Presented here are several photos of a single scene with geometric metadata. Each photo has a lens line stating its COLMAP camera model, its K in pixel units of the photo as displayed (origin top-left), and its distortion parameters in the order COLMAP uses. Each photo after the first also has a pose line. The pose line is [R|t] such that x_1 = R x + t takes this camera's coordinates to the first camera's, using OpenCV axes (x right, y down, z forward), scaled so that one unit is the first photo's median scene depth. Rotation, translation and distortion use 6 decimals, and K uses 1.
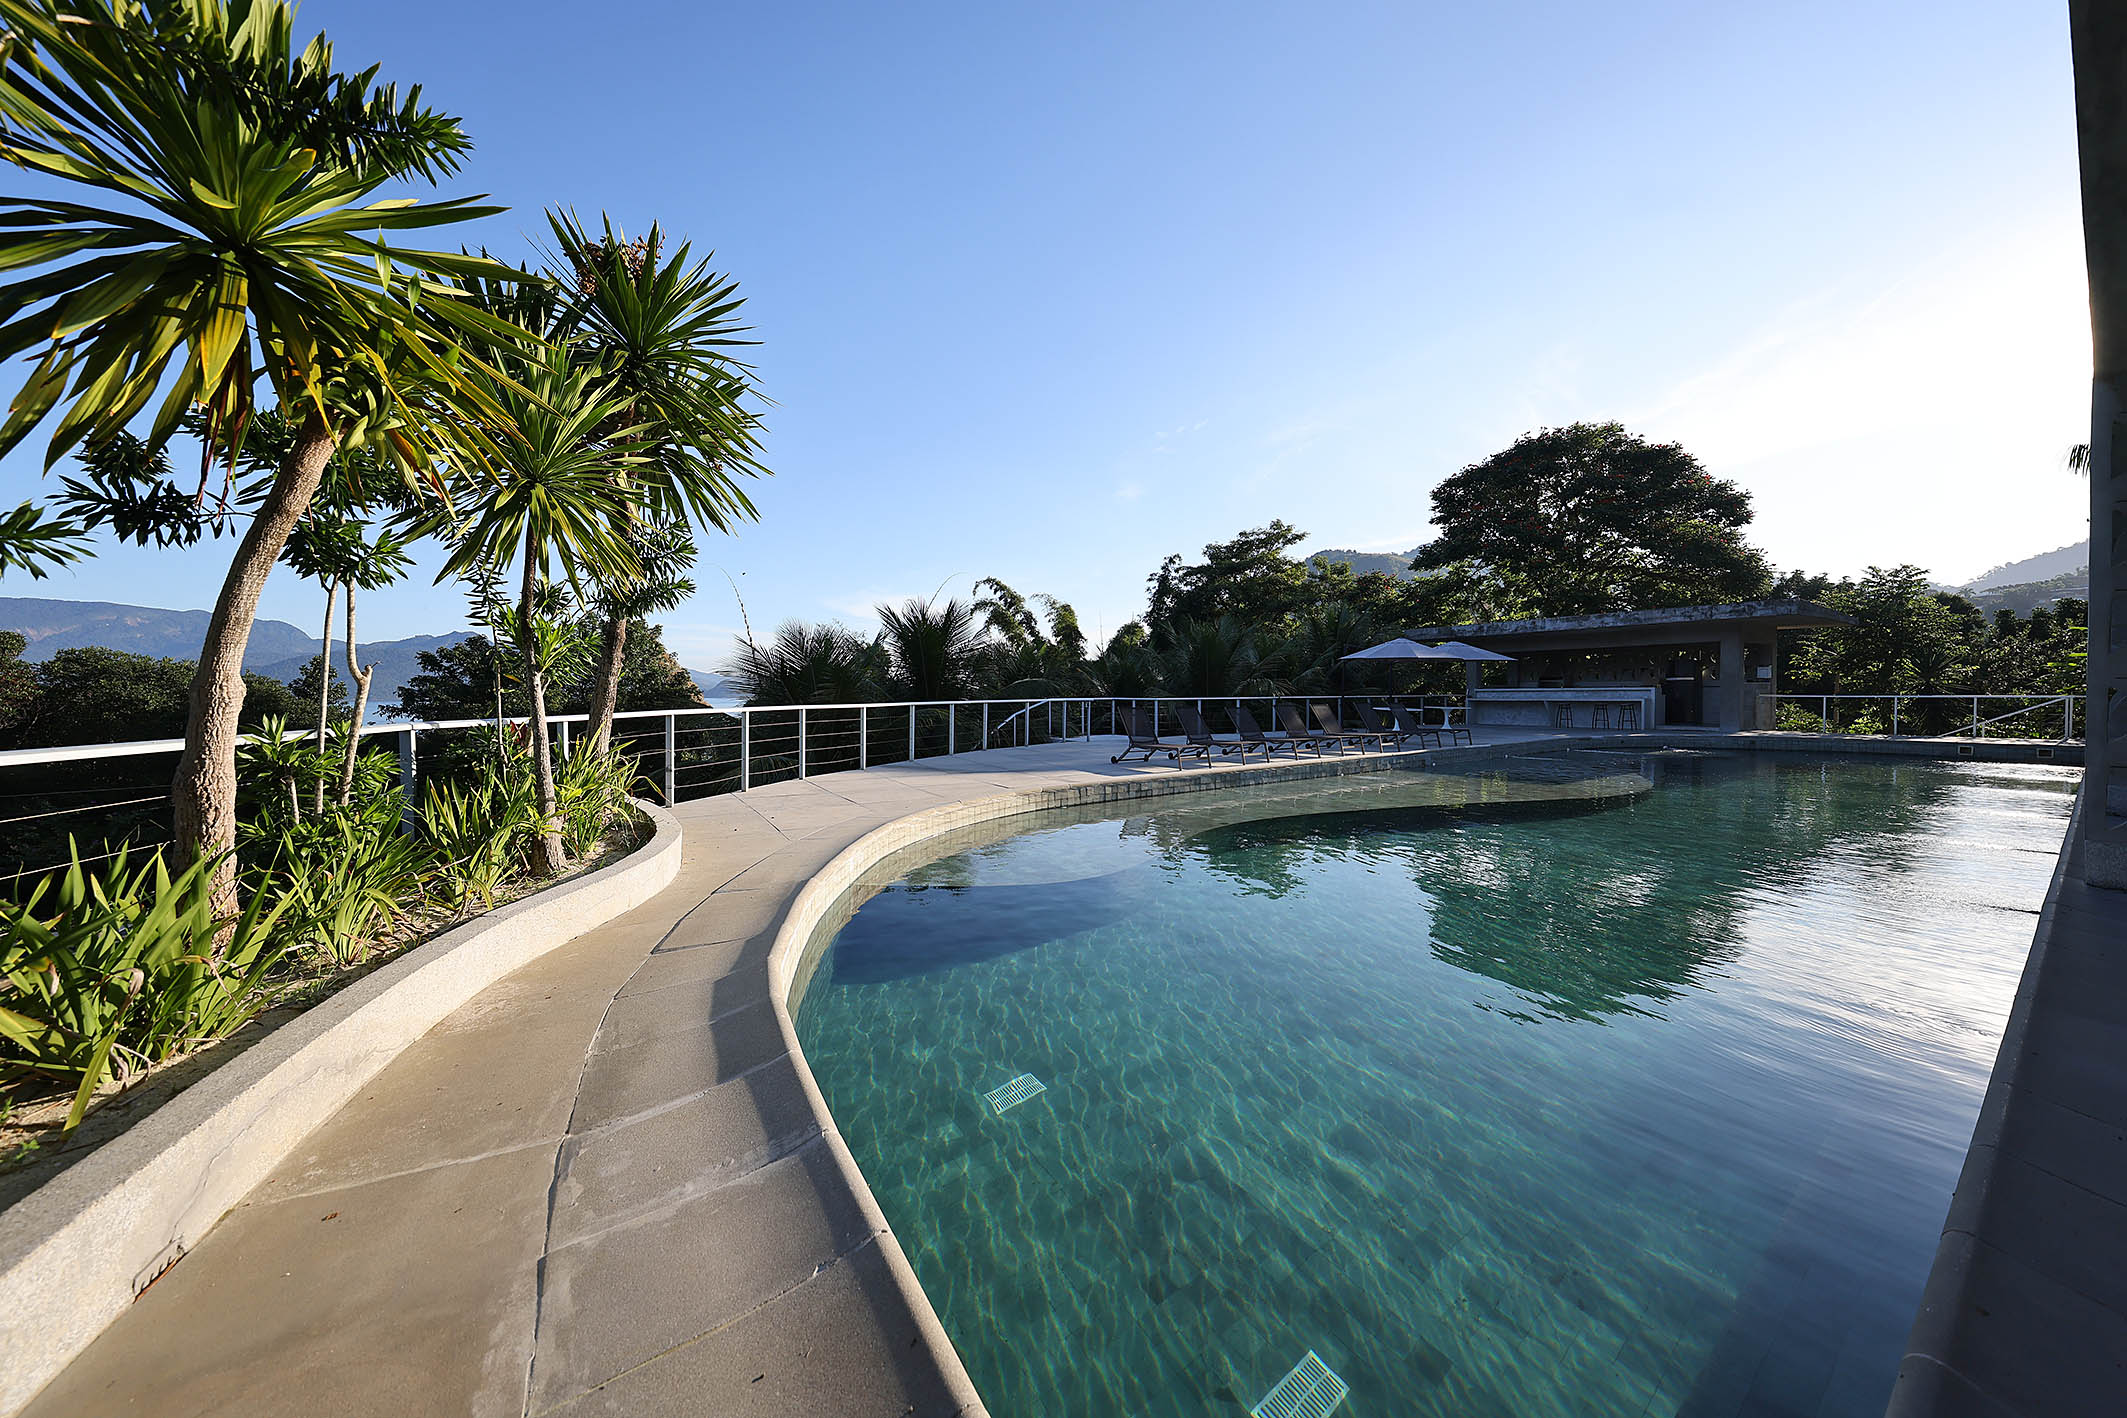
lens RADIAL K [[699.3, 0, 1054.0], [0, 699.3, 705.0], [0, 0, 1]] dist [0.000118, 0.000019]
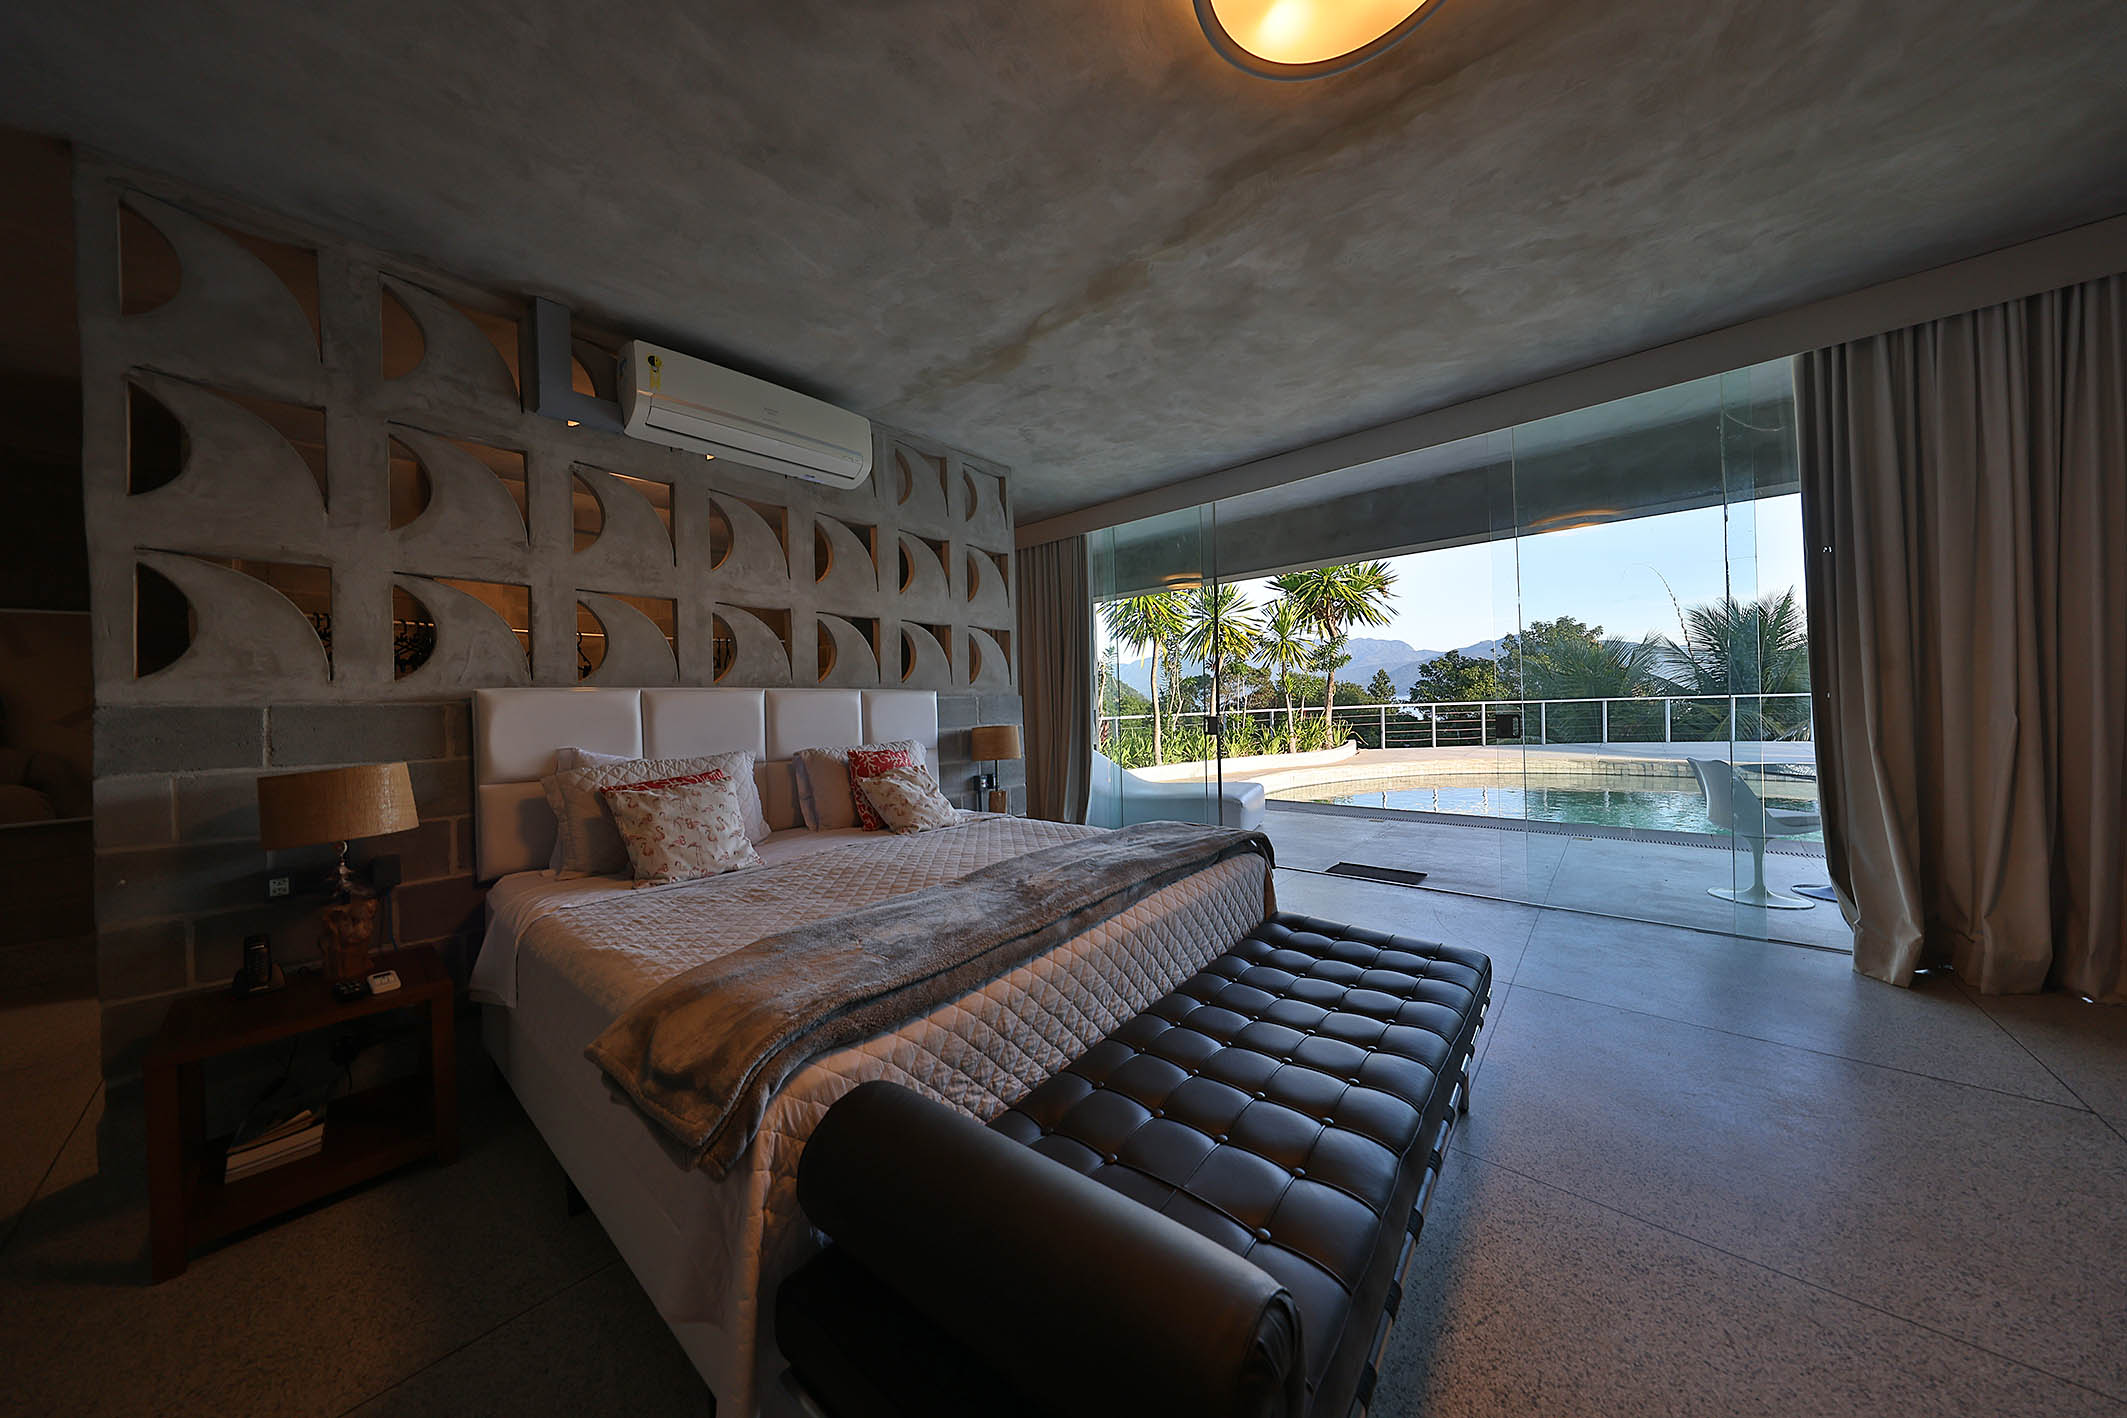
lens RADIAL K [[649.9, 0, 1073.9], [0, 649.9, 705.2], [0, 0, 1]] dist [-0.000956, -0.000141]
pose [[0.263741, 0.005417, -0.964578, 0.291708], [0.010662, 0.999907, 0.008531, -0.005041], [0.964535, -0.012535, 0.263658, -0.119781]]
